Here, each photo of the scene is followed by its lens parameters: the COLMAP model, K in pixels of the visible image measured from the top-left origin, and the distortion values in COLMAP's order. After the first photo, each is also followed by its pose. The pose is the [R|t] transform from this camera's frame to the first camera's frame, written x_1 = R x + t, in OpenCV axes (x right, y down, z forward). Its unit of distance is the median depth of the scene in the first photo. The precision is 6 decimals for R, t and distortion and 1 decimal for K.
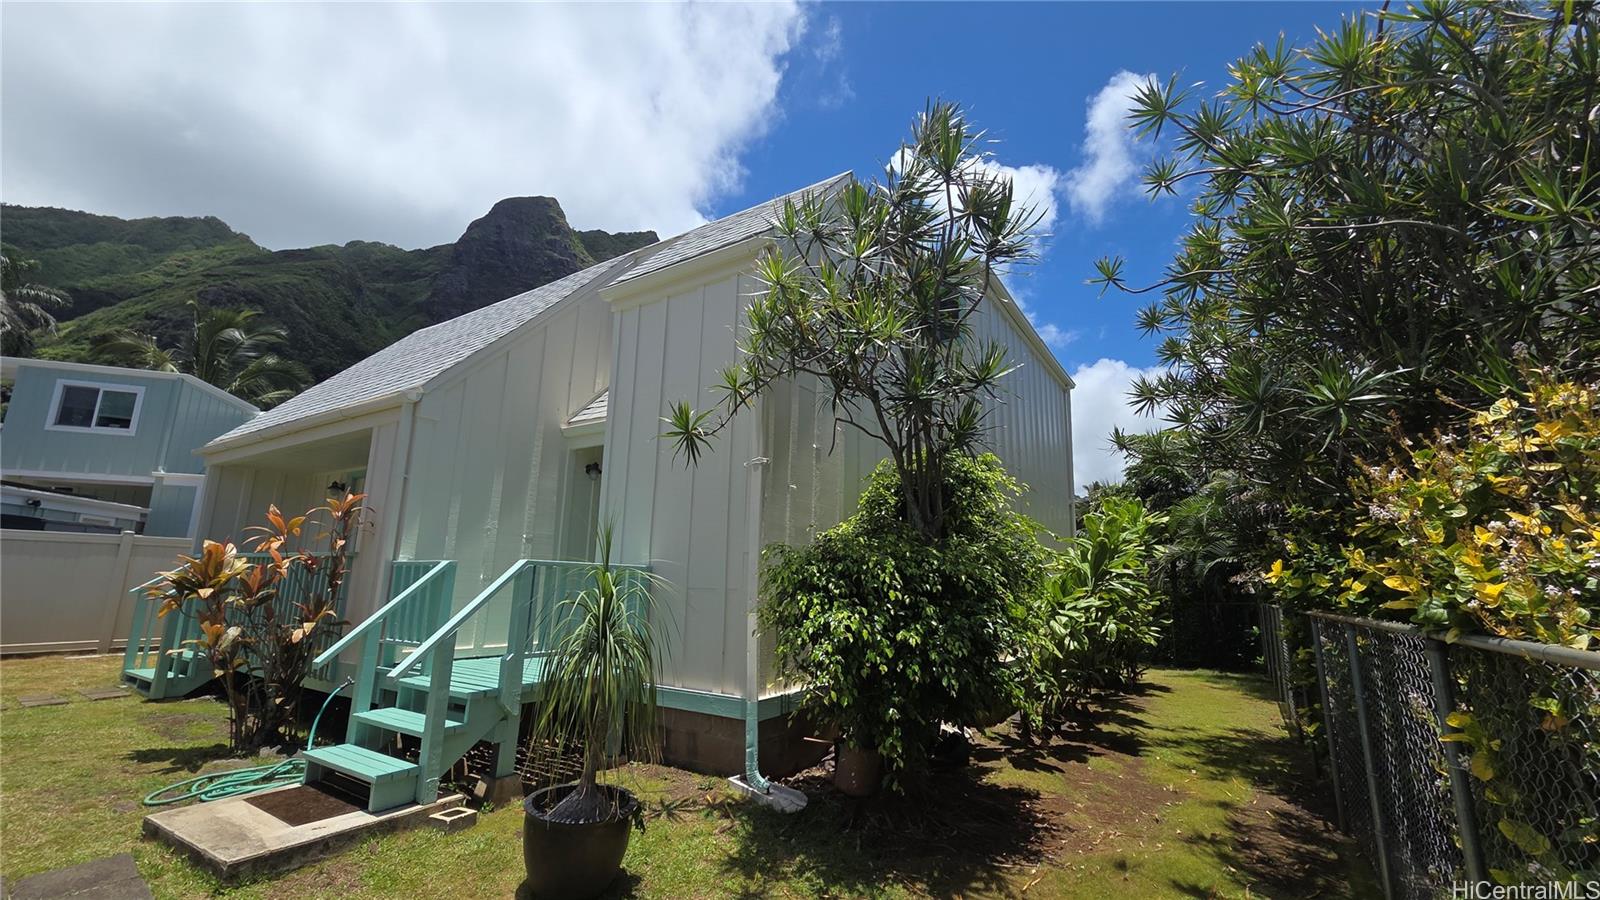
lens RADIAL K [[649.2, 0, 803.5], [0, 649.2, 452.3], [0, 0, 1]] dist [-0.000634, -0.002983]
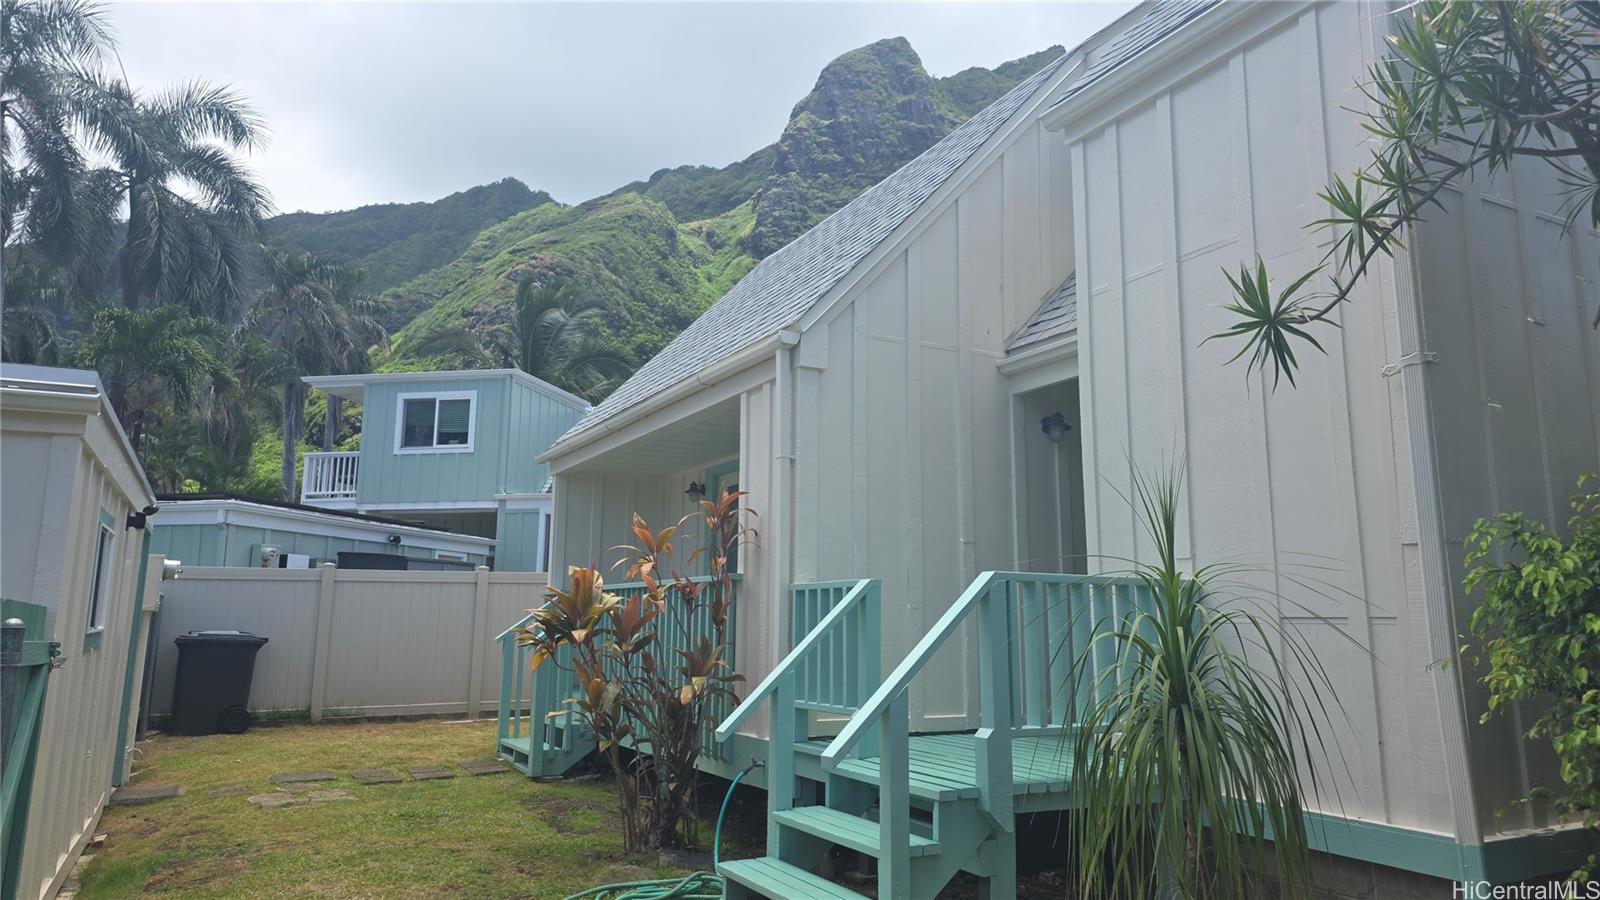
lens RADIAL K [[1052.2, 0, 797.5], [0, 1052.2, 444.4], [0, 0, 1]] dist [0.057852, -0.003388]
pose [[0.873212, -0.094937, -0.478004, -0.082701], [0.106076, 0.994351, -0.003711, 0.024005], [0.475656, -0.047465, 0.878350, 0.052584]]
